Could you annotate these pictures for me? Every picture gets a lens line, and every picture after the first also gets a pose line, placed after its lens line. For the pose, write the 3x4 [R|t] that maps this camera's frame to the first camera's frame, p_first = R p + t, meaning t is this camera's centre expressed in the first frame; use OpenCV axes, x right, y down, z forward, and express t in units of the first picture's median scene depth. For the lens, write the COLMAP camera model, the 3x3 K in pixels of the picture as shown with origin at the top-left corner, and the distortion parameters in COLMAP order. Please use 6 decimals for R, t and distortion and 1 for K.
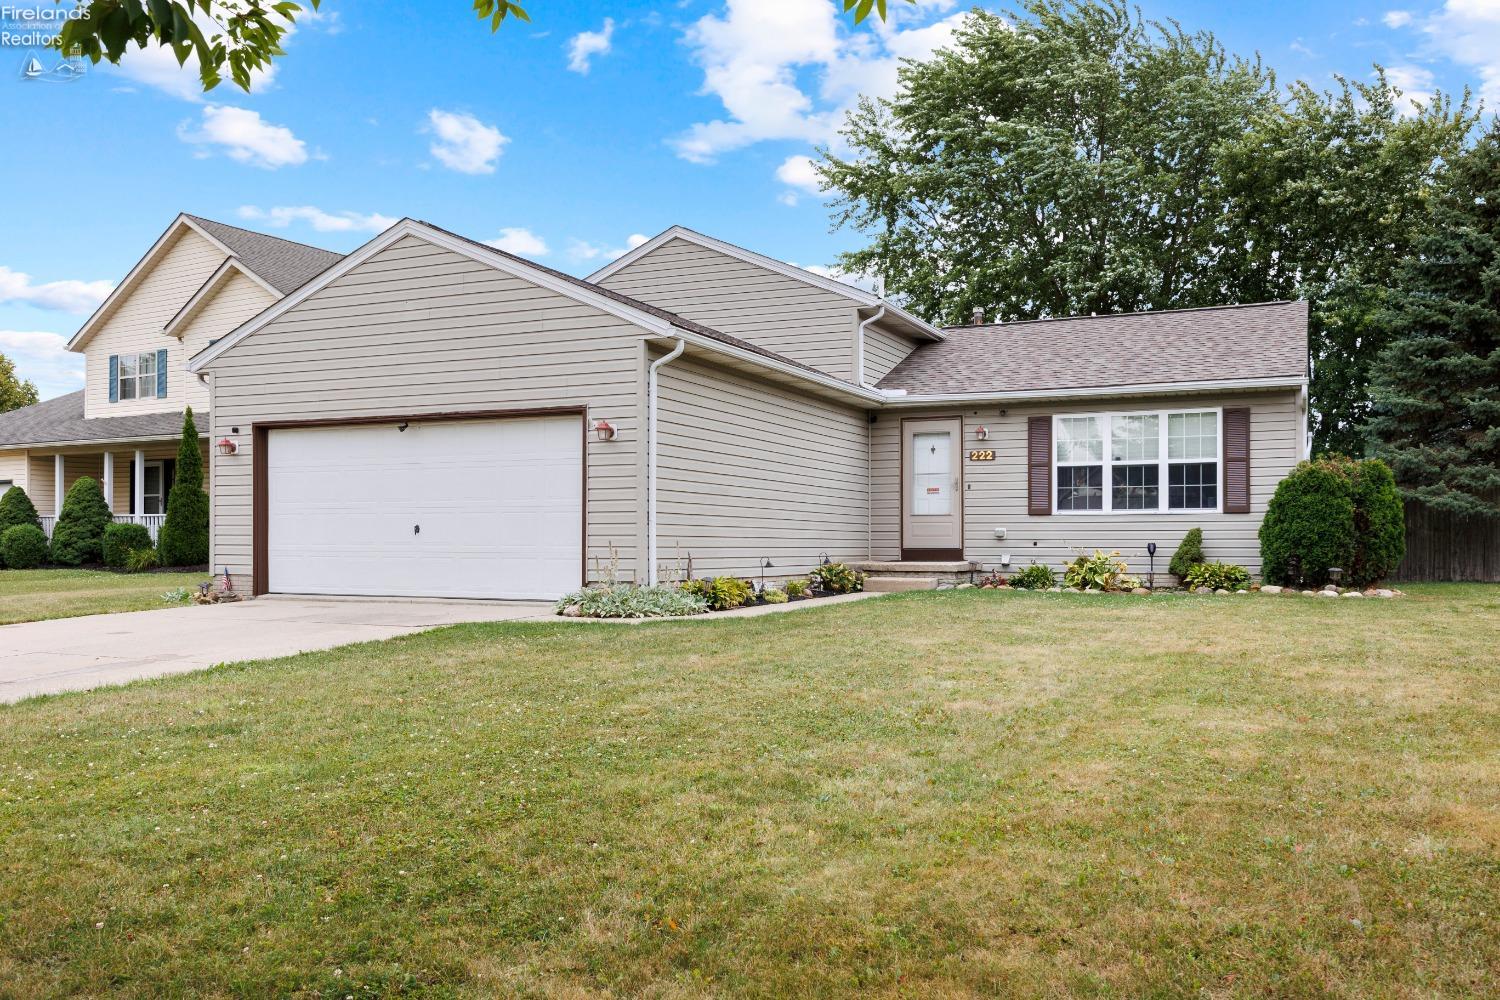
lens RADIAL K [[1230.9, 0, 729.3], [0, 1230.9, 532.9], [0, 0, 1]] dist [0.004500, 0.008303]
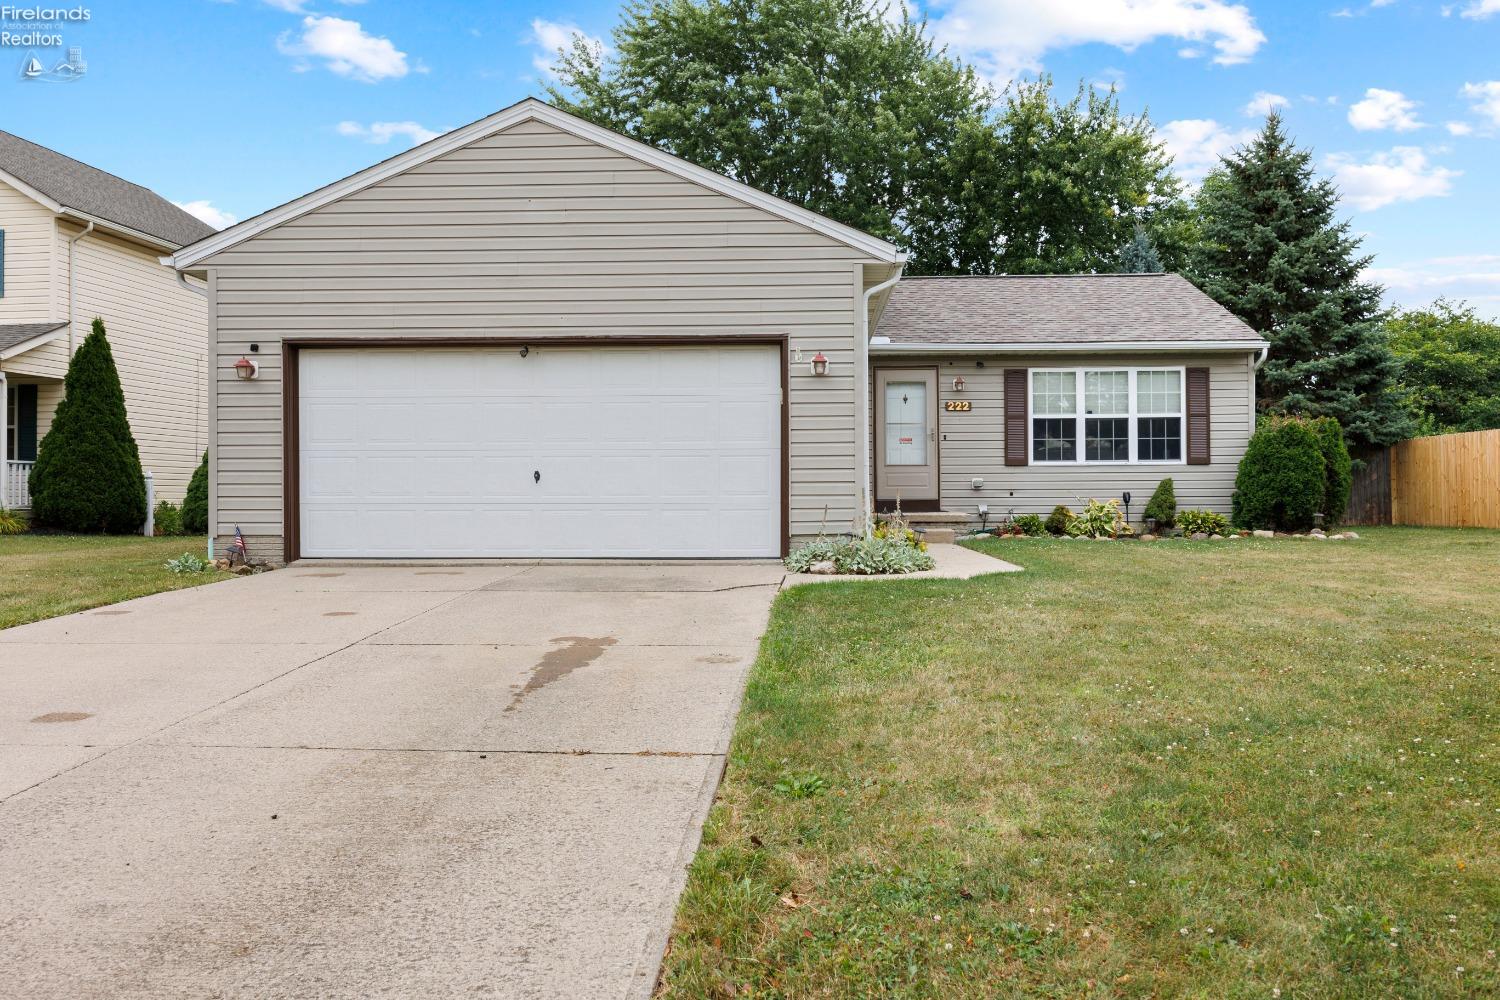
lens RADIAL K [[1230.9, 0, 770.1], [0, 1230.9, 493.0], [0, 0, 1]] dist [0.004500, 0.008303]
pose [[0.921710, -0.003006, 0.387868, -0.344039], [0.002071, 0.999994, 0.002827, 0.004962], [-0.387874, -0.001802, 0.921711, 0.141654]]
